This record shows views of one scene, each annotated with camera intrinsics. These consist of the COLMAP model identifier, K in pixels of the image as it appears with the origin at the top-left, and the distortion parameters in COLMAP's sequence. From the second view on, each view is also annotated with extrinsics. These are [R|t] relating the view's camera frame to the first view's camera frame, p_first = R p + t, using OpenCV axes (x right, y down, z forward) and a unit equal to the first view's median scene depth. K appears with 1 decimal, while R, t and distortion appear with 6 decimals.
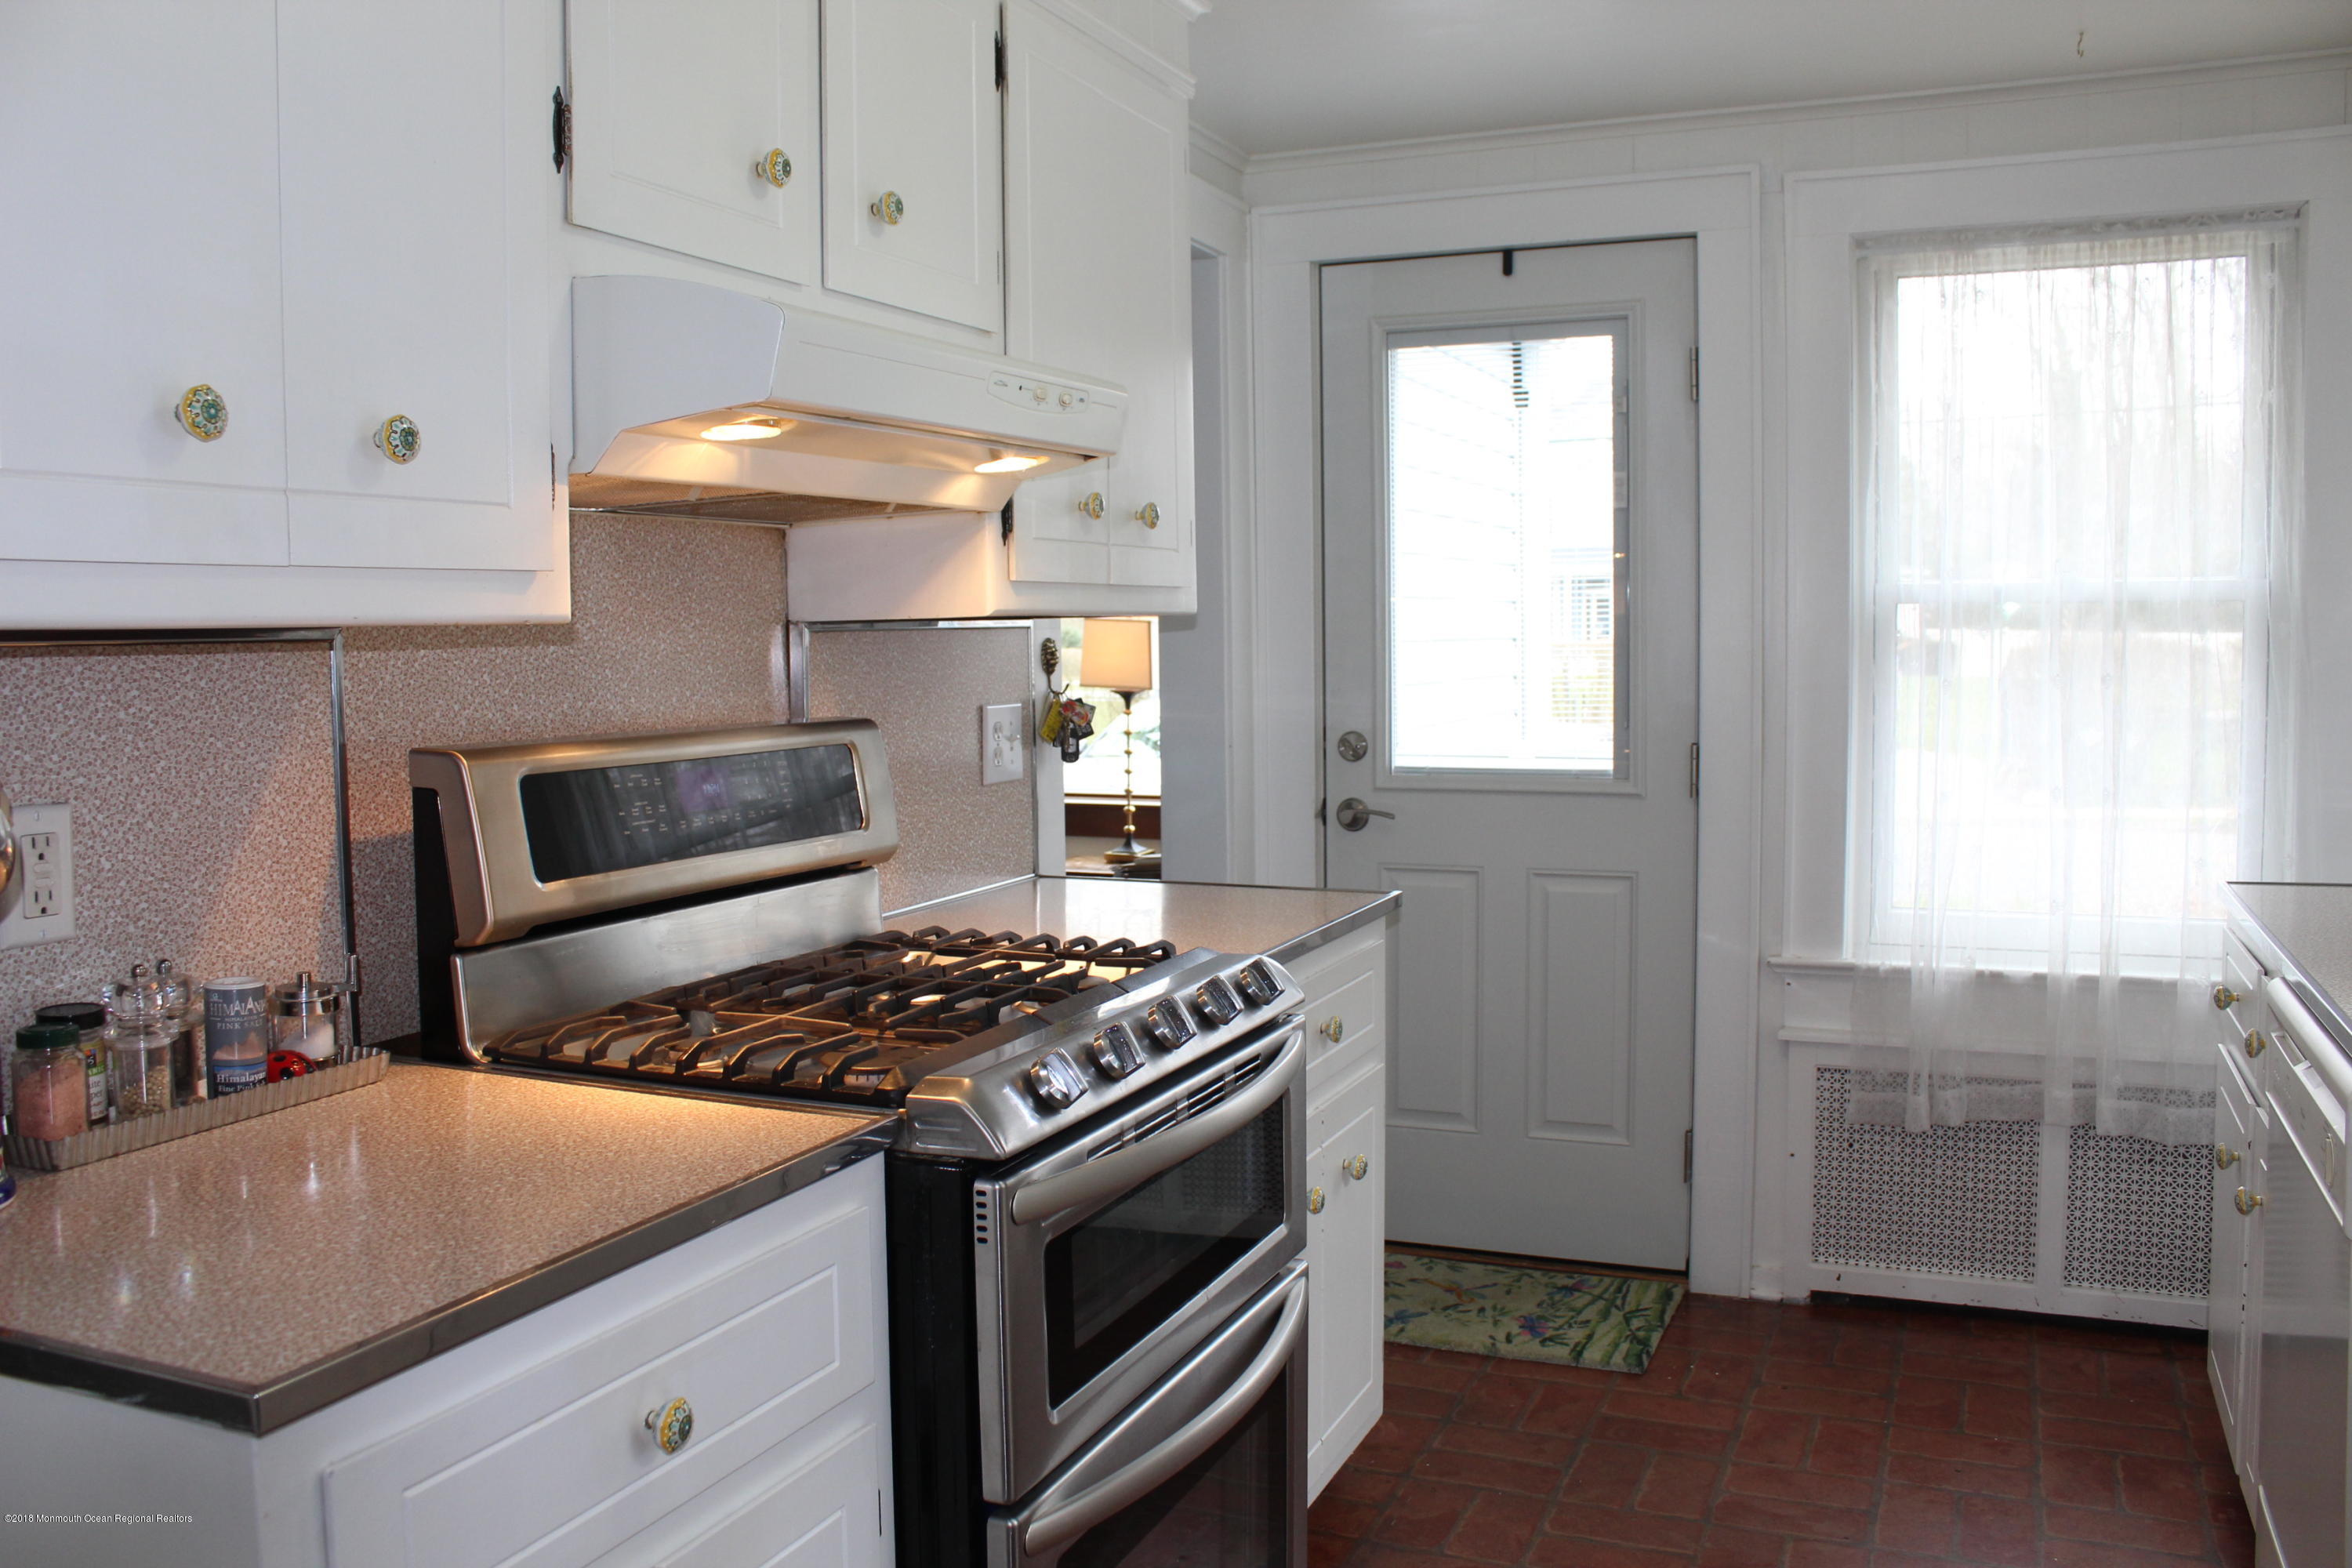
lens RADIAL K [[1945.8, 0, 1175.5], [0, 1945.8, 800.4], [0, 0, 1]] dist [-0.159286, 0.130930]
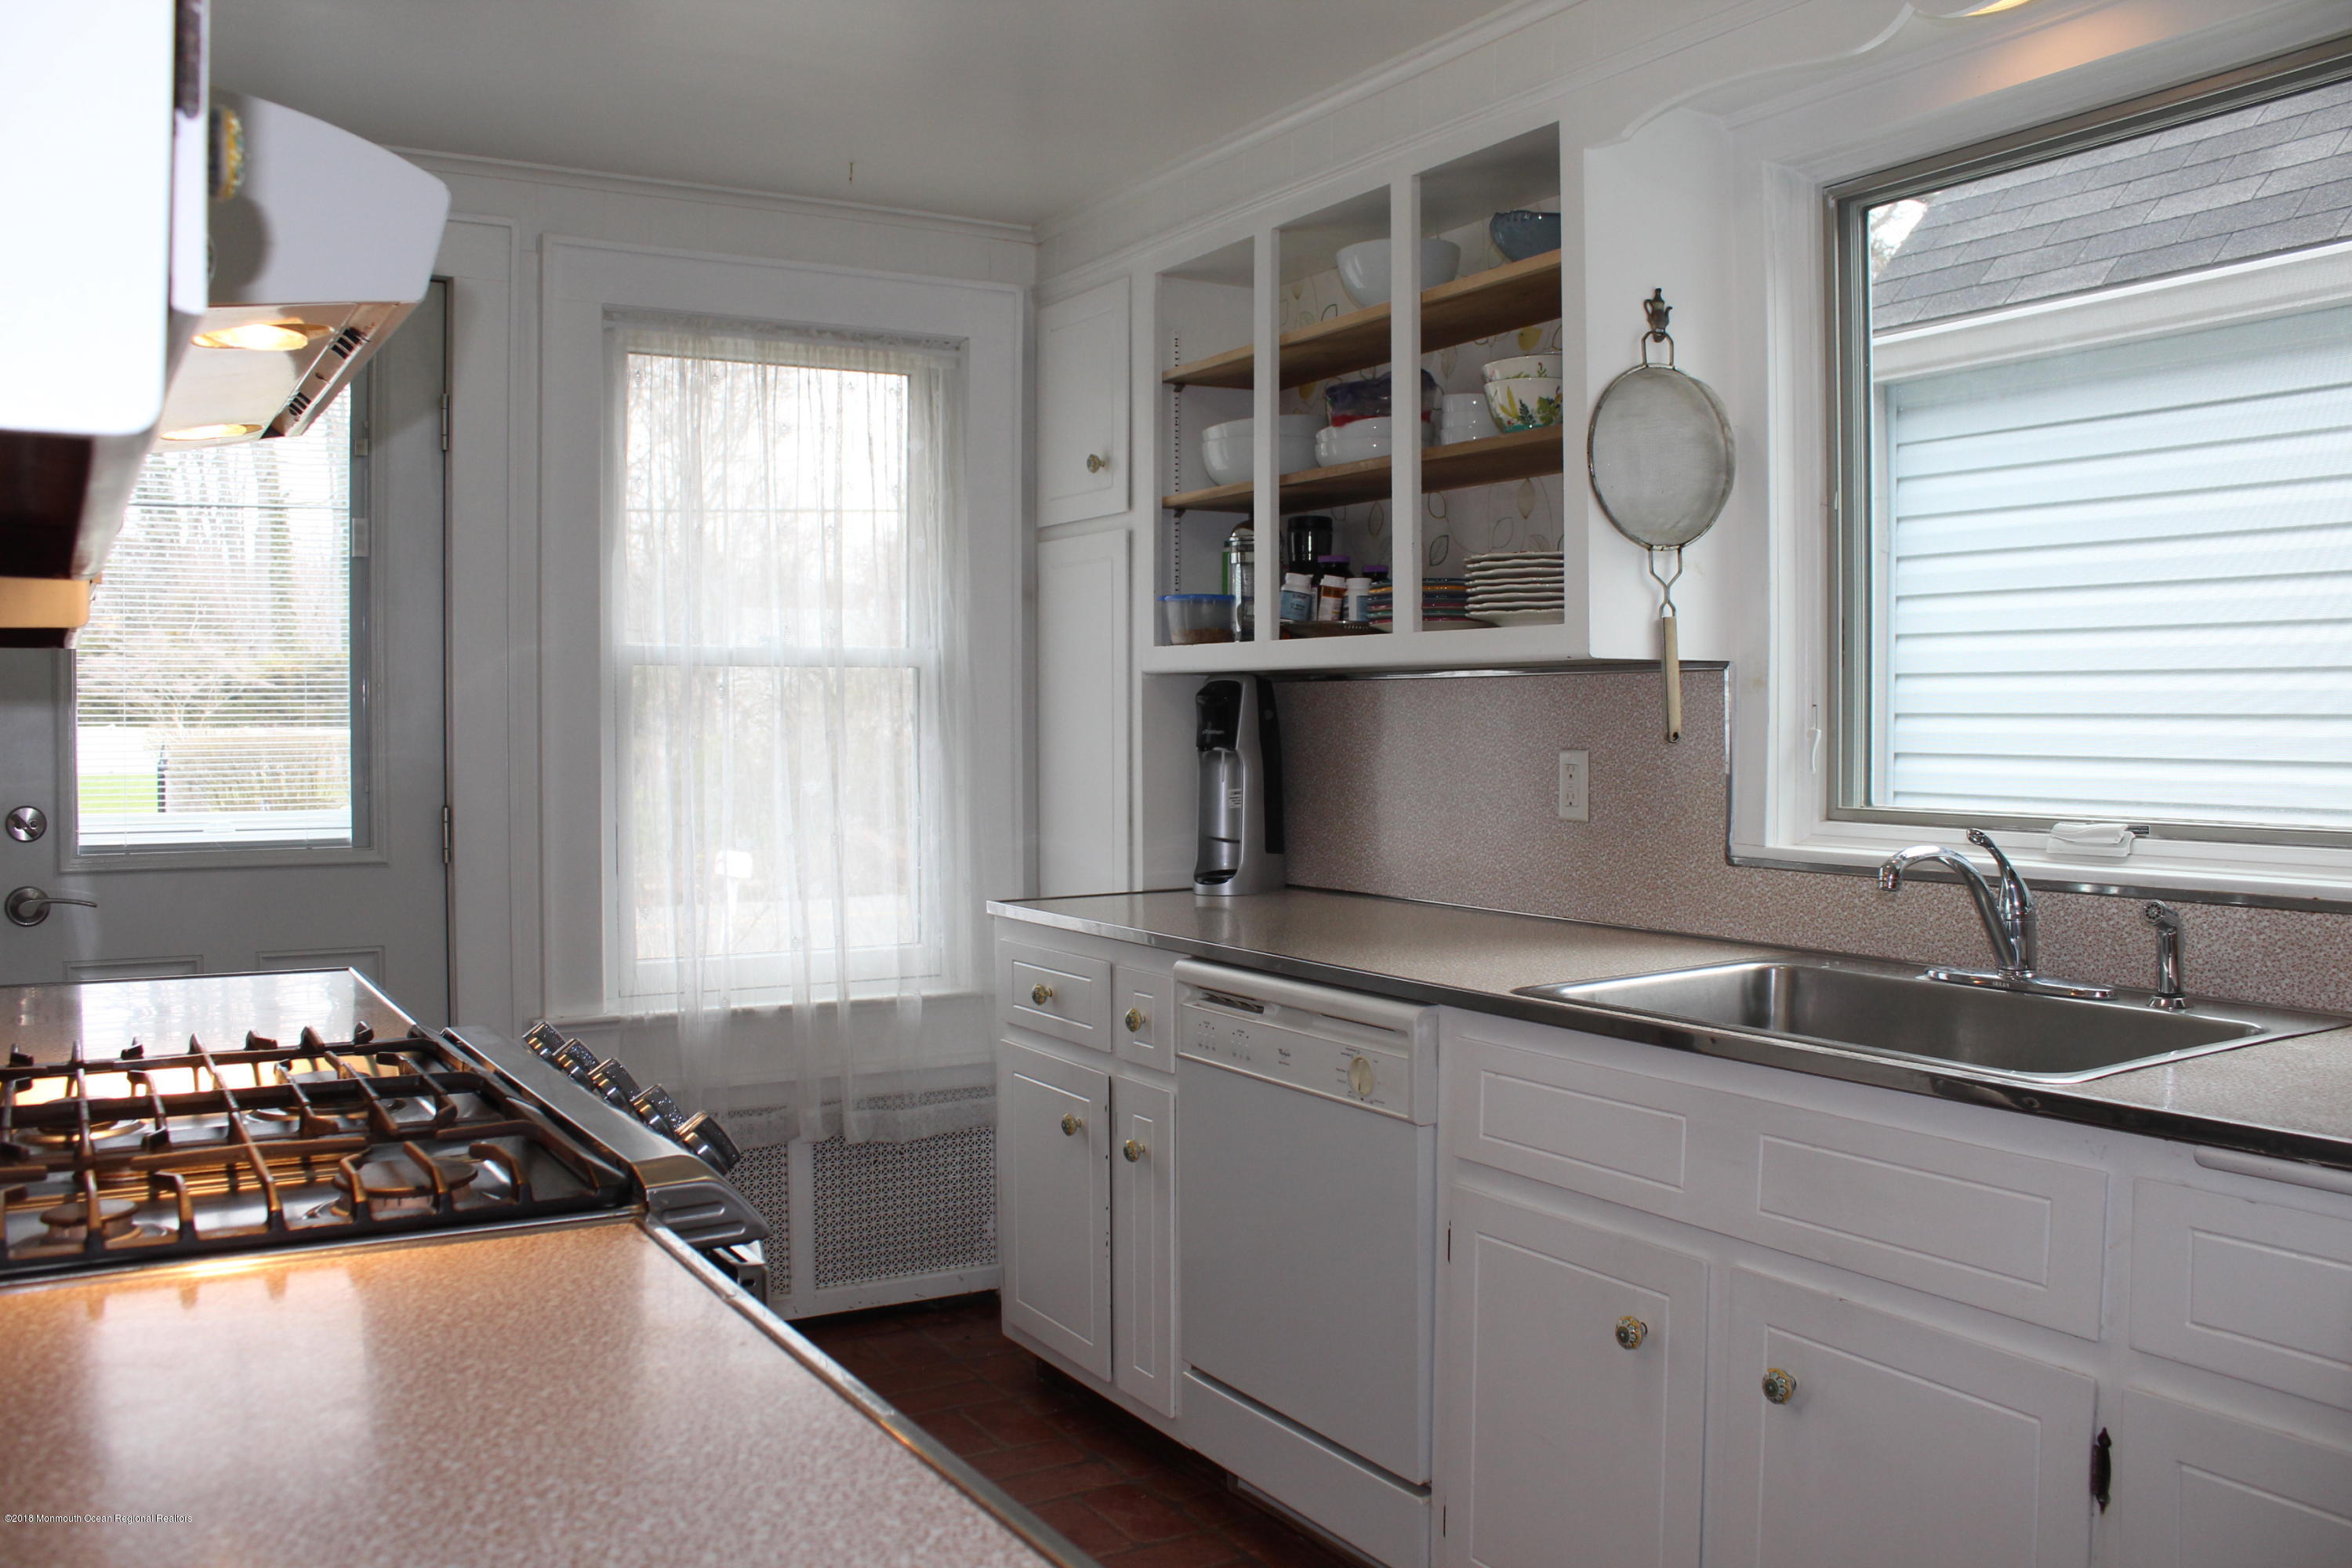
lens RADIAL K [[1945.8, 0, 1172.4], [0, 1945.8, 769.4], [0, 0, 1]] dist [-0.159286, 0.130930]
pose [[0.589918, -0.011685, 0.807379, -0.305741], [0.058359, 0.997897, -0.028198, 0.000192], [-0.805352, 0.063752, 0.589359, 0.159214]]
